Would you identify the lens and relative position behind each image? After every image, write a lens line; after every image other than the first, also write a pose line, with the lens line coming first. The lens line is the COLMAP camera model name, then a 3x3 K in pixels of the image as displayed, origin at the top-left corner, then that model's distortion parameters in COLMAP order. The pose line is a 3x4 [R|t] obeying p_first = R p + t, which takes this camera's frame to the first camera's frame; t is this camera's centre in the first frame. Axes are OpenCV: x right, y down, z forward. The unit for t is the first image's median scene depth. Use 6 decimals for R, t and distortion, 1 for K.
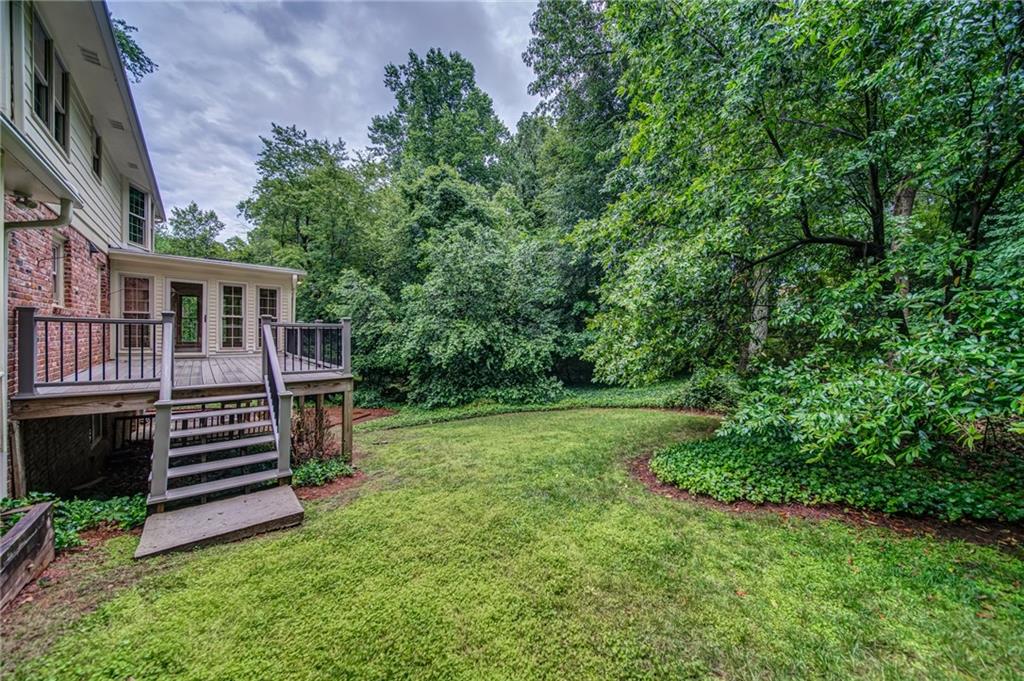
lens RADIAL K [[361.0, 0, 512.0], [0, 361.0, 340.0], [0, 0, 1]] dist [-0.001601, 0.000244]
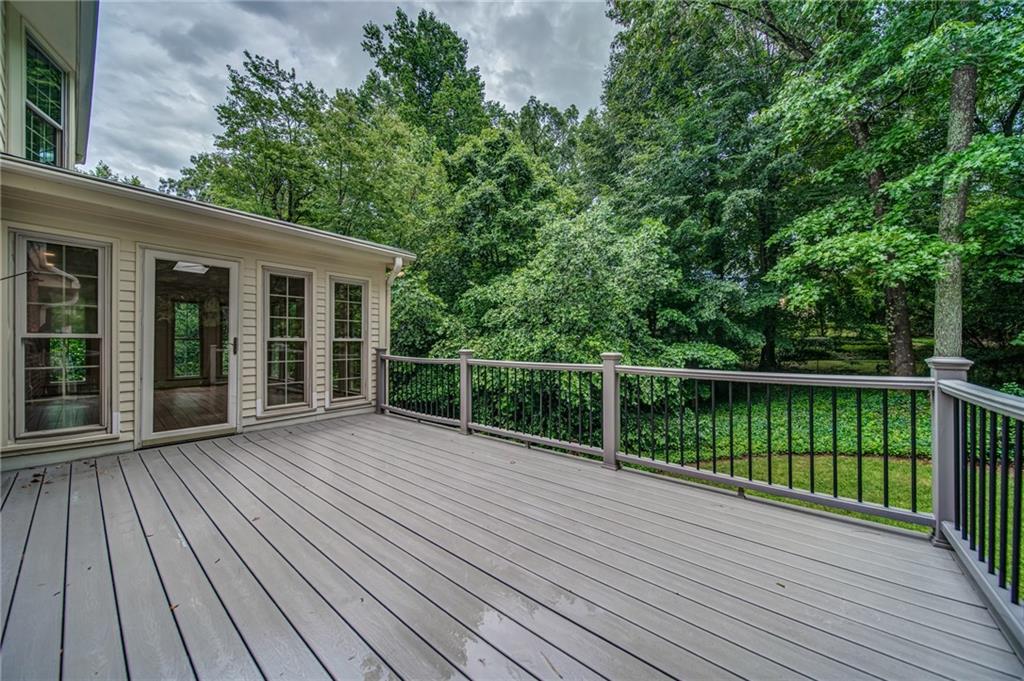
lens RADIAL K [[361.0, 0, 513.7], [0, 361.0, 342.5], [0, 0, 1]] dist [-0.001601, 0.000244]
pose [[0.984458, -0.022293, 0.174198, -0.315618], [0.025707, 0.999519, -0.017366, -0.025481], [-0.173727, 0.021575, 0.984557, 0.267676]]
